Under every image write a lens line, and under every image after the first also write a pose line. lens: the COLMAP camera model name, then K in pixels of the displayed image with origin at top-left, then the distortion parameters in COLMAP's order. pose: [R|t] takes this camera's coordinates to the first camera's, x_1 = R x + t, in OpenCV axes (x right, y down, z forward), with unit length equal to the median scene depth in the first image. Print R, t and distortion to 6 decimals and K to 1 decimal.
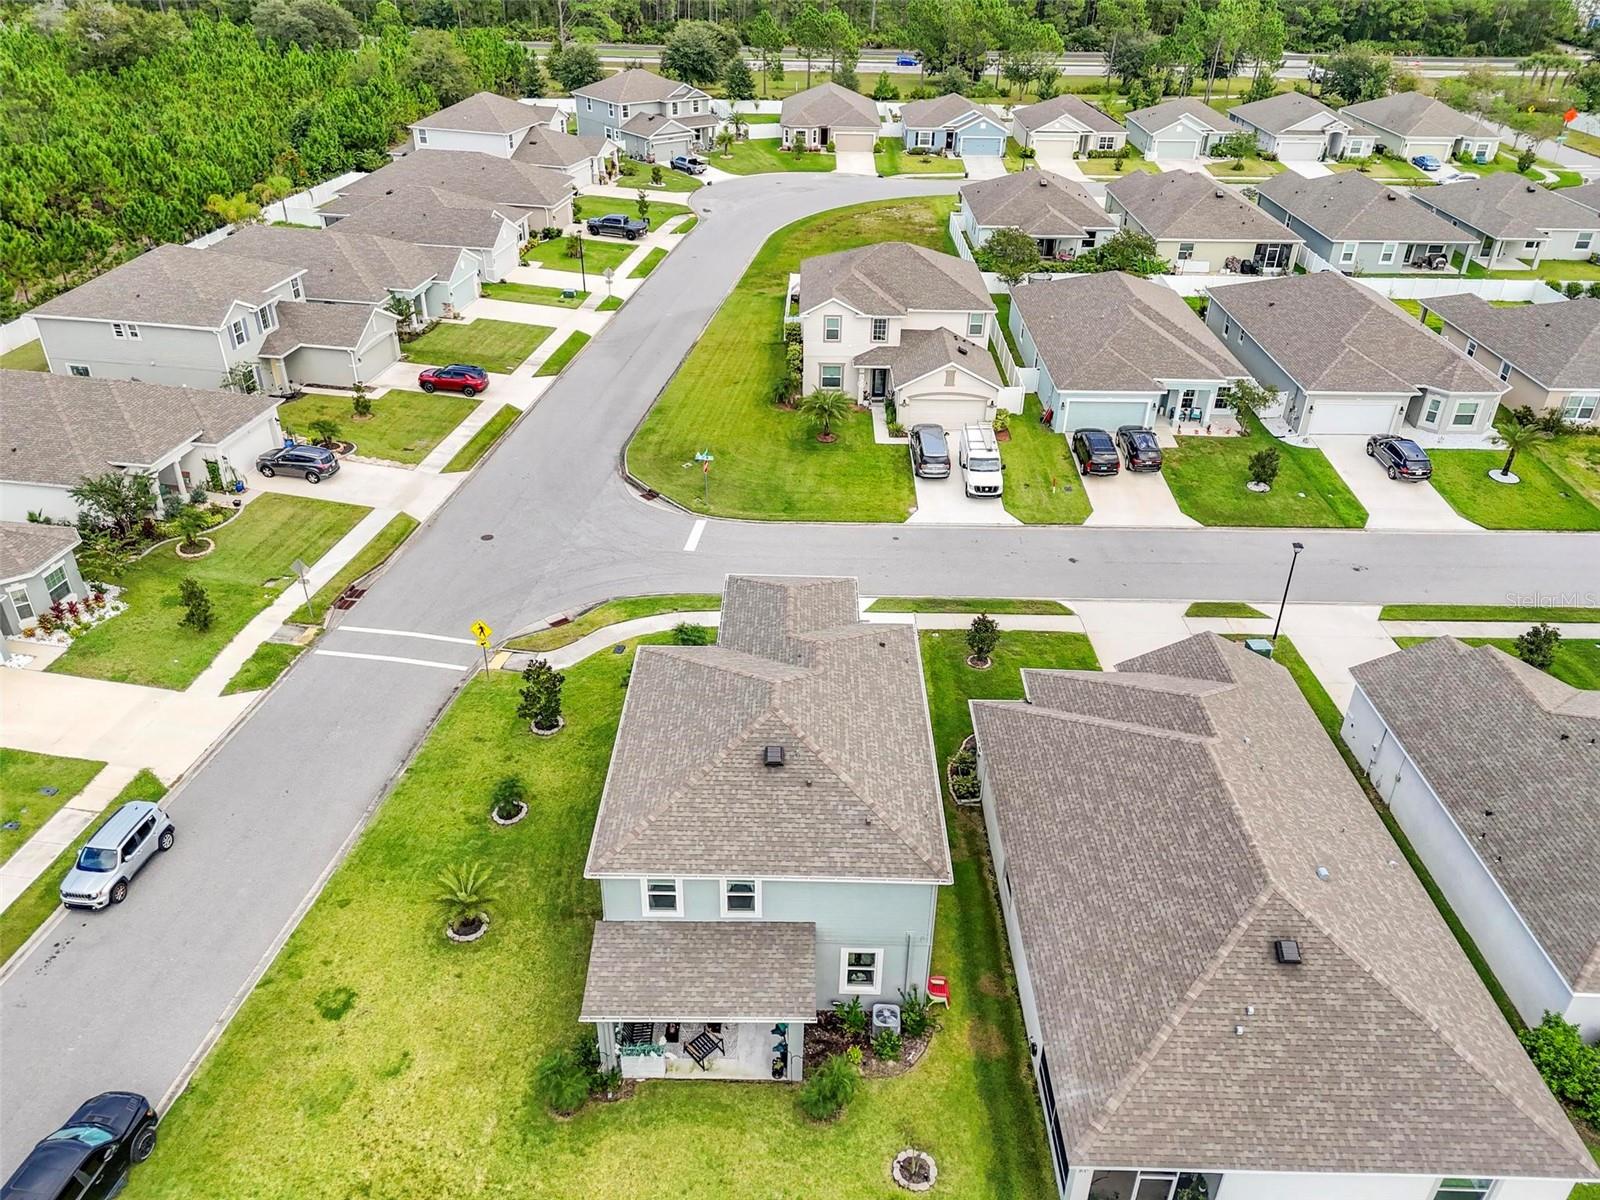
lens RADIAL K [[1164.3, 0, 800.0], [0, 1164.3, 600.0], [0, 0, 1]] dist [0.059932, -0.055871]
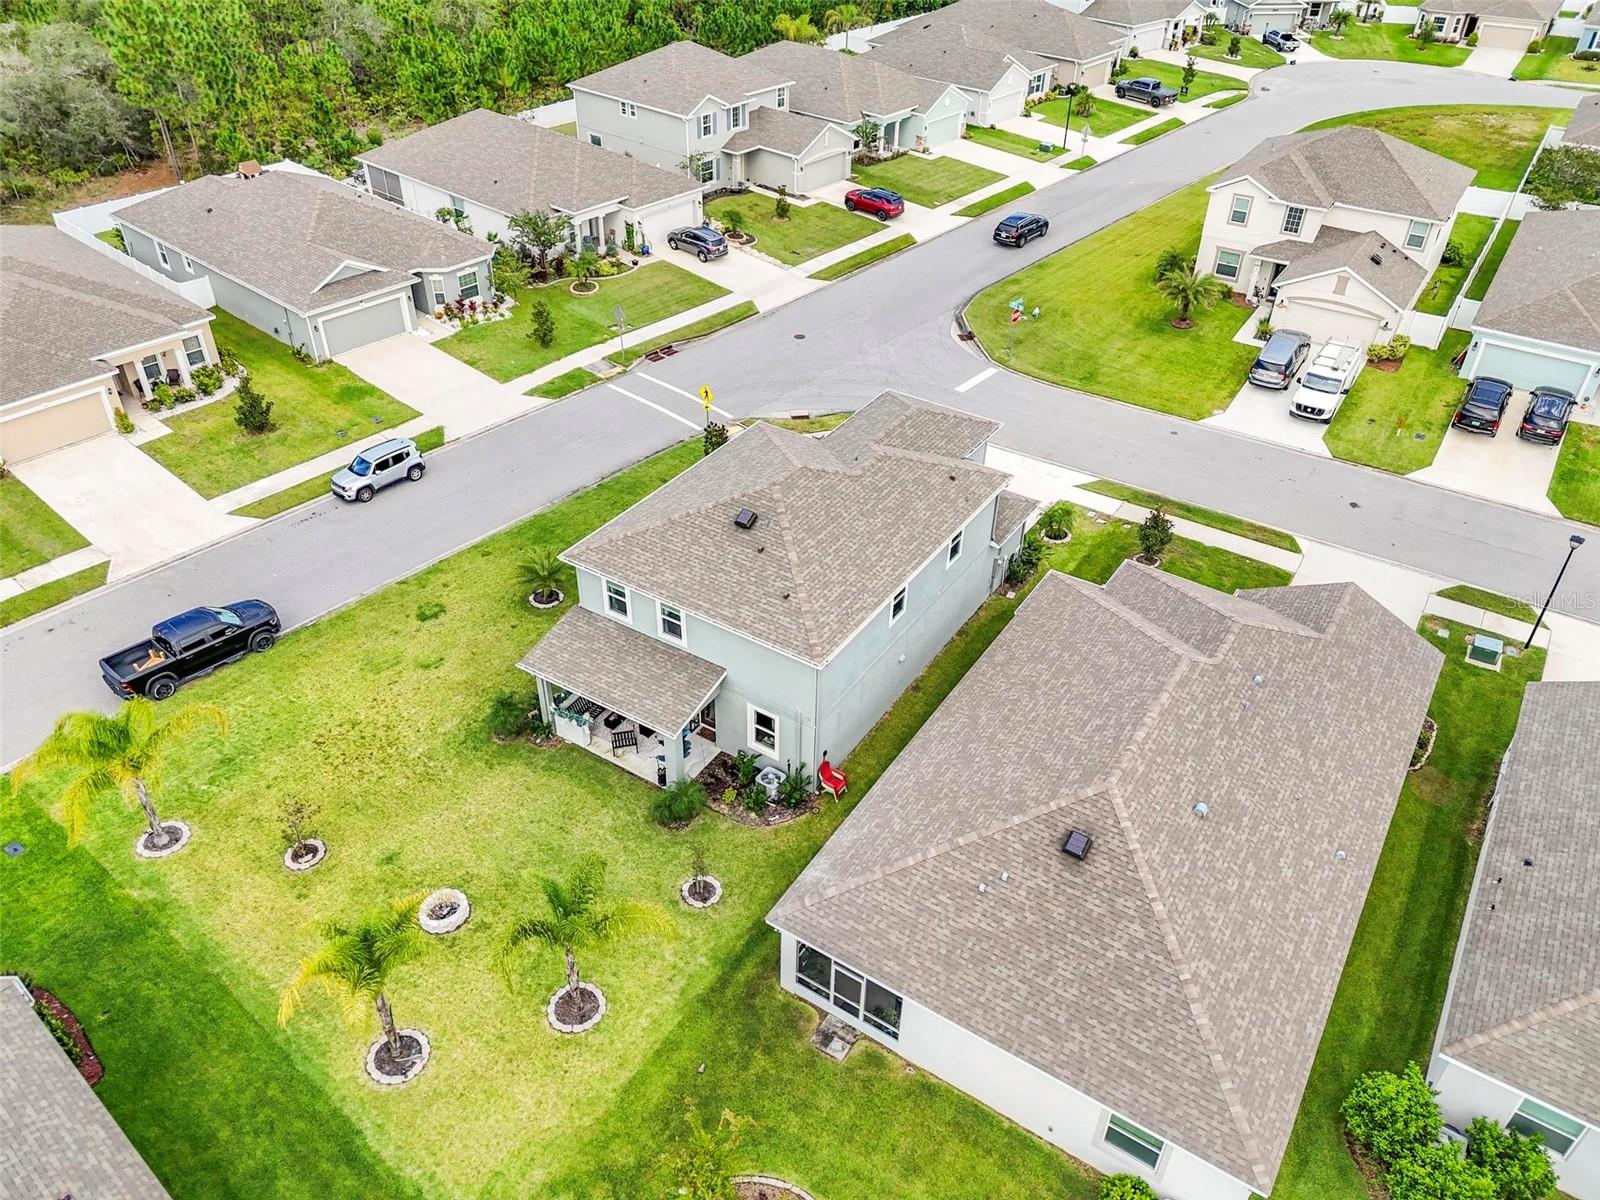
lens RADIAL K [[1164.3, 0, 800.0], [0, 1164.3, 600.0], [0, 0, 1]] dist [0.059932, -0.055871]
pose [[0.845026, 0.316471, -0.431019, 0.254980], [-0.279356, 0.948587, 0.148803, 0.016247], [0.455951, -0.005335, 0.889989, 0.030191]]
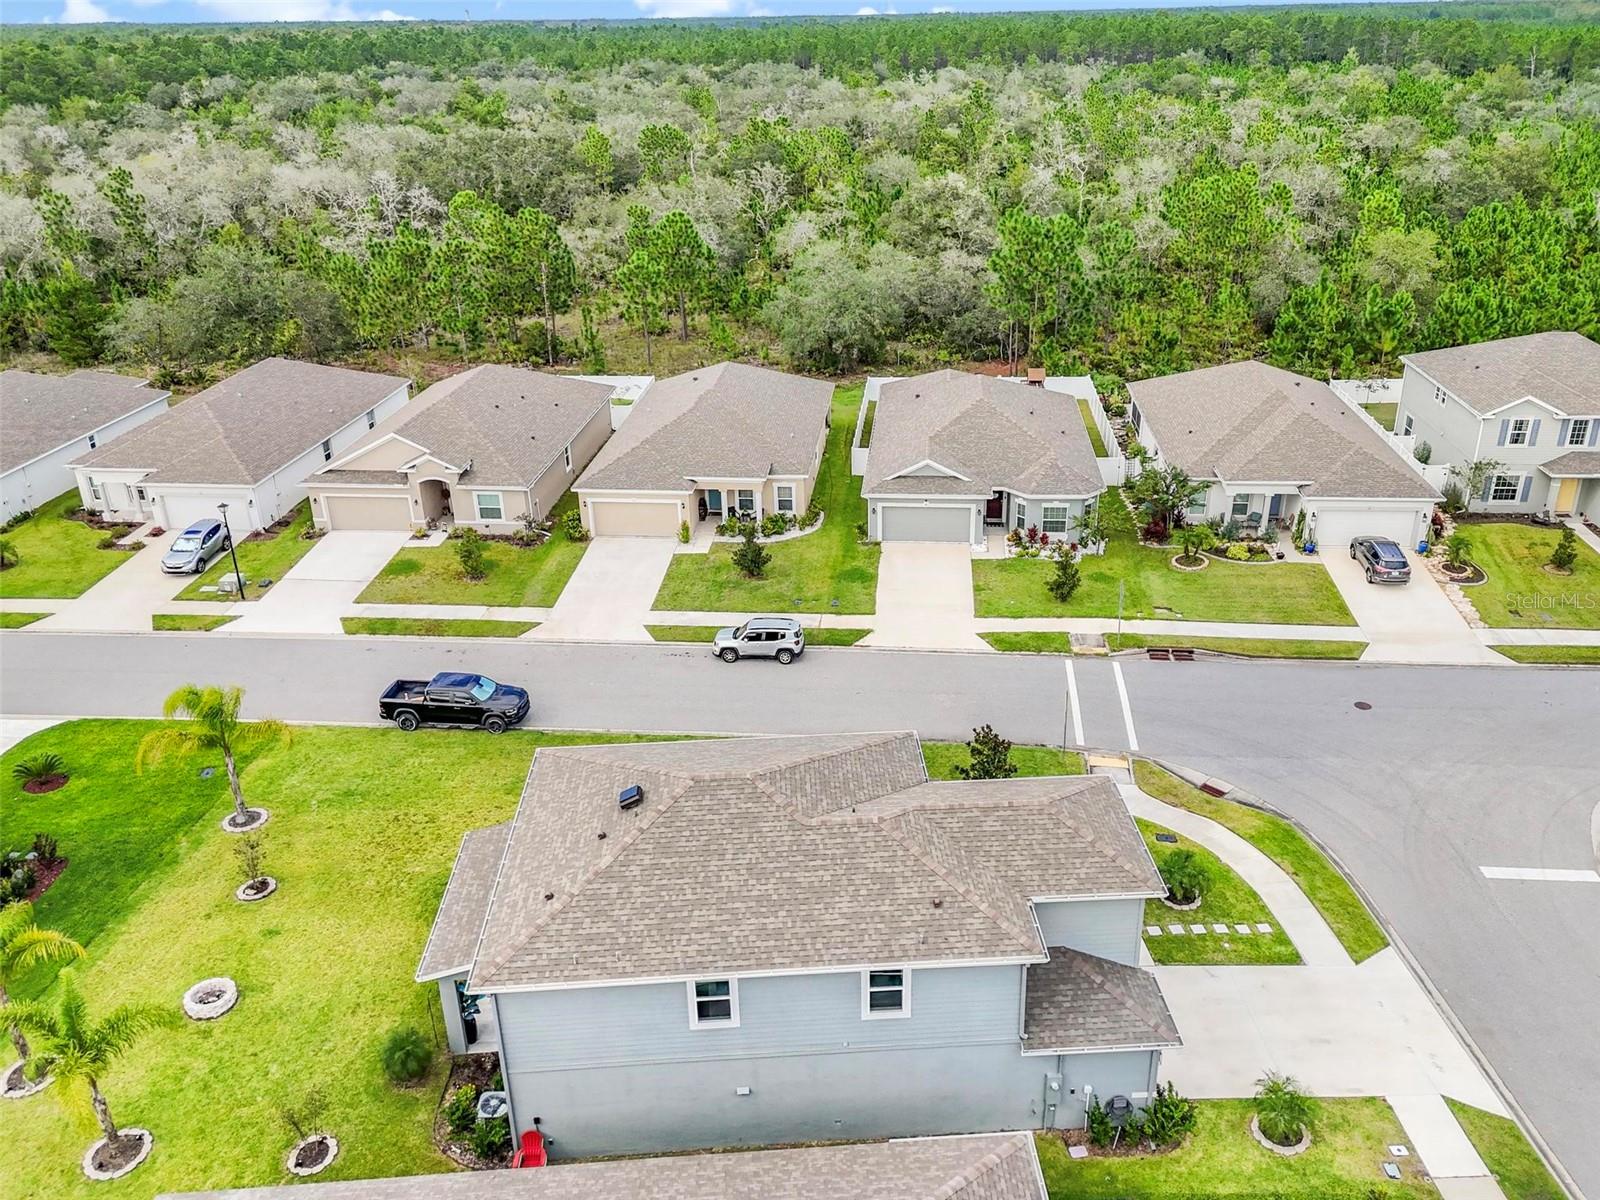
lens RADIAL K [[1214.7, 0, 831.5], [0, 1214.7, 553.7], [0, 0, 1]] dist [0.079418, -0.069595]
pose [[0.071704, 0.381333, -0.921653, 0.389830], [-0.500104, 0.813234, 0.297567, -0.186113], [0.862992, 0.439585, 0.249019, 0.408463]]
